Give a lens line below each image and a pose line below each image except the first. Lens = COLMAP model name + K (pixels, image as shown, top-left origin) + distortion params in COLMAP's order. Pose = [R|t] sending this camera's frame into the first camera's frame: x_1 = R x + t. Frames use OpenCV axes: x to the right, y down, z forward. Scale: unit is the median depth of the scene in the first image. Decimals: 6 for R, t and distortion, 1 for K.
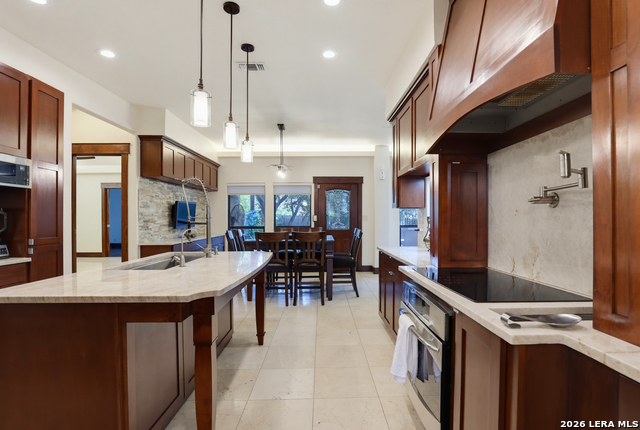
lens RADIAL K [[315.8, 0, 326.7], [0, 315.8, 218.4], [0, 0, 1]] dist [-0.015905, -0.000806]
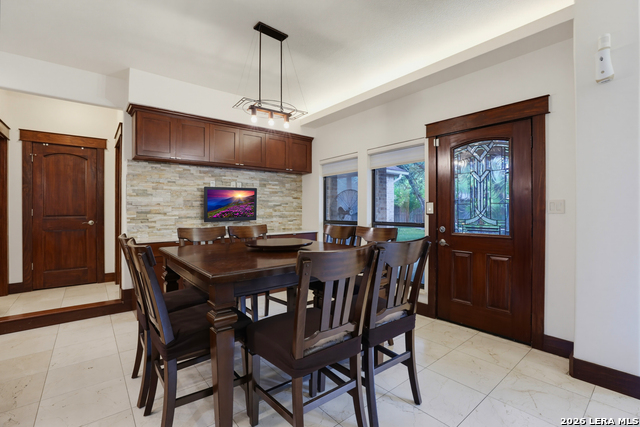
lens RADIAL K [[294.8, 0, 327.1], [0, 294.8, 213.0], [0, 0, 1]] dist [-0.036596, 0.009141]
pose [[0.622677, 0.006600, -0.782451, 0.321954], [0.001218, 0.999955, 0.009404, 0.003795], [0.782478, -0.006808, 0.622641, 0.863967]]
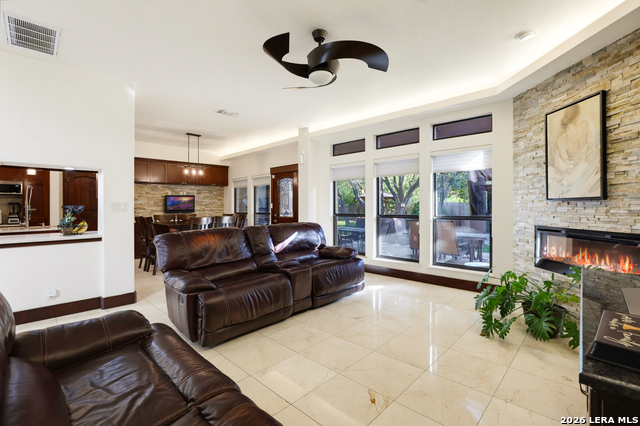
lens RADIAL K [[294.8, 0, 330.2], [0, 294.8, 210.1], [0, 0, 1]] dist [-0.036596, 0.009141]
pose [[0.714416, 0.007157, -0.699685, 1.199875], [0.004180, 0.999886, 0.014496, -0.000376], [0.699709, -0.013281, 0.714304, 0.605586]]
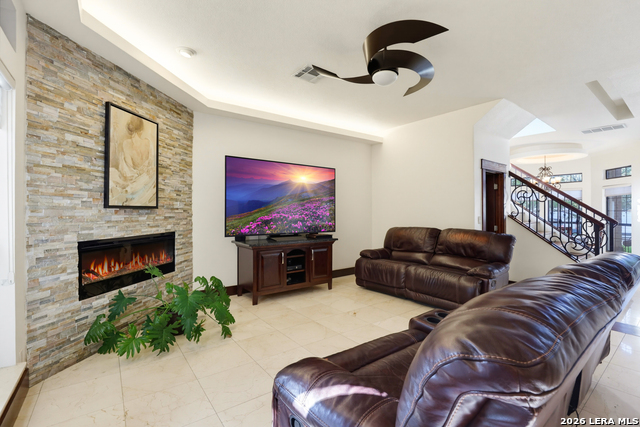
lens RADIAL K [[294.8, 0, 333.3], [0, 294.8, 212.6], [0, 0, 1]] dist [-0.036596, 0.009141]
pose [[-0.594683, 0.001985, 0.803958, 0.423589], [0.004791, 0.999988, 0.001075, 0.000461], [-0.803946, 0.004491, -0.594685, 1.386573]]
